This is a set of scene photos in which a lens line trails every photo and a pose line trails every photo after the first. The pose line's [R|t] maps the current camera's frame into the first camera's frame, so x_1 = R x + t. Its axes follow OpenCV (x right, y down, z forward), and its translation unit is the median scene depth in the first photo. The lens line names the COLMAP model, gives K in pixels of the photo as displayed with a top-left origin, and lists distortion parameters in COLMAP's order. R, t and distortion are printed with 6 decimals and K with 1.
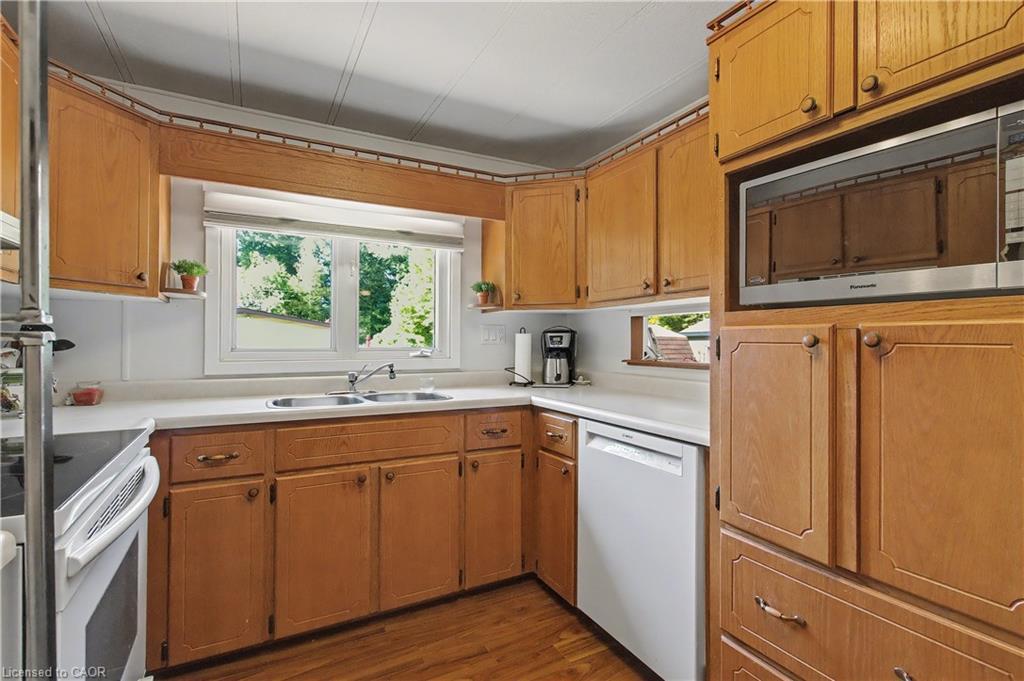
lens RADIAL K [[490.0, 0, 500.2], [0, 490.0, 339.3], [0, 0, 1]] dist [-0.002979, 0.012114]
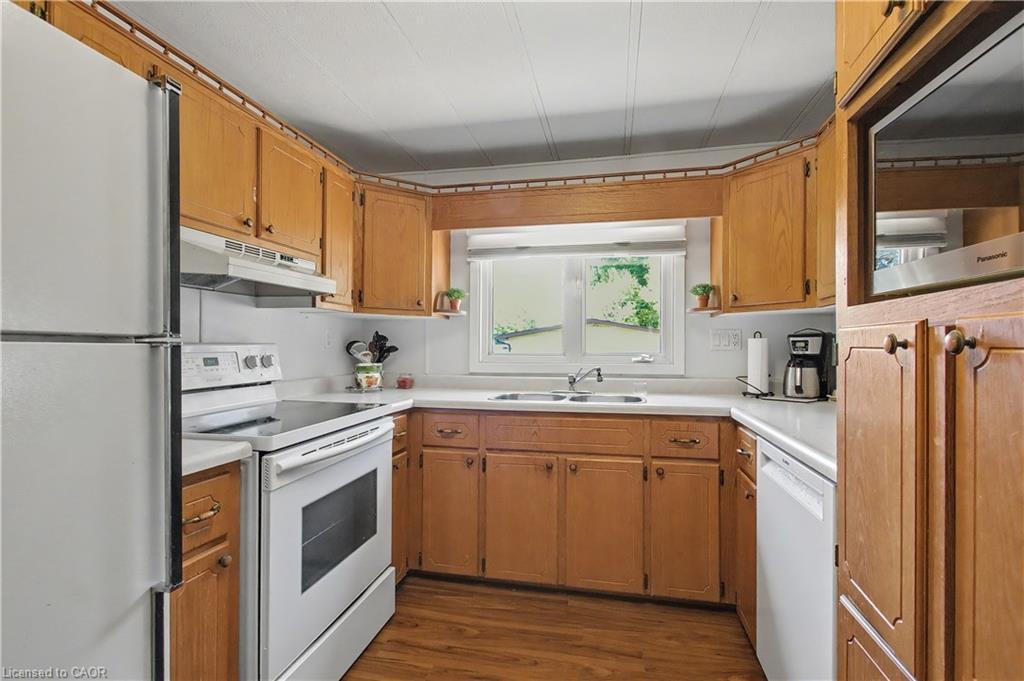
lens RADIAL K [[475.9, 0, 505.0], [0, 475.9, 347.0], [0, 0, 1]] dist [-0.000196, 0.010937]
pose [[0.763378, -0.000884, -0.645951, 0.318305], [0.002710, 0.999995, 0.001834, 0.001722], [0.645946, -0.003150, 0.763377, 0.064825]]
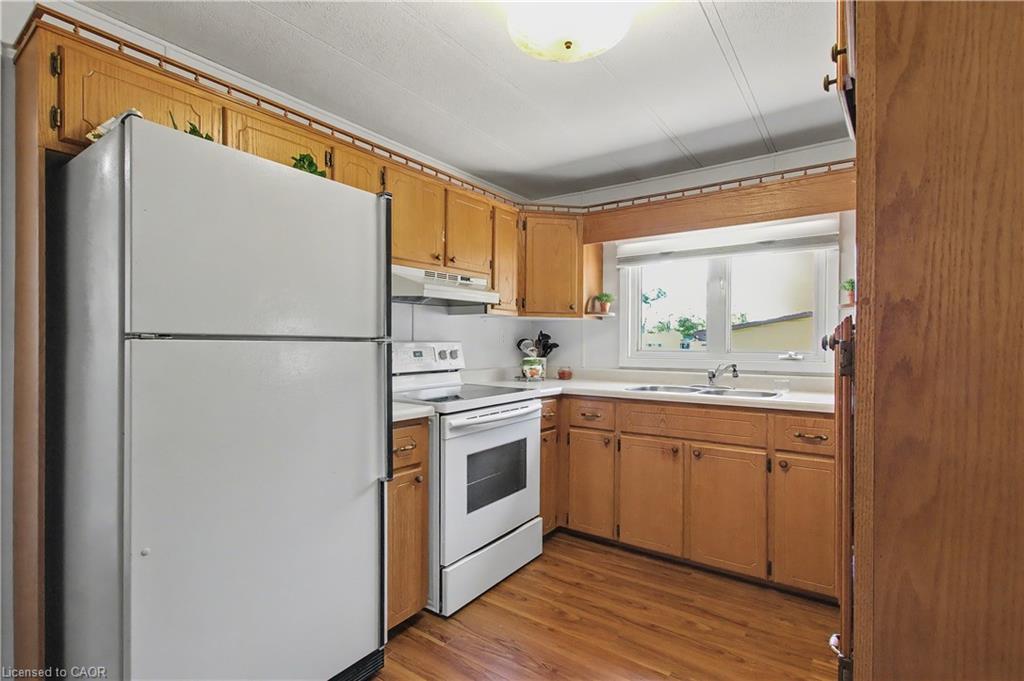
lens RADIAL K [[475.9, 0, 505.0], [0, 475.9, 347.0], [0, 0, 1]] dist [-0.000196, 0.010937]
pose [[0.442967, 0.006264, -0.896516, 0.565103], [0.001855, 0.999967, 0.007903, 0.000624], [0.896536, -0.005163, 0.442941, 0.032975]]
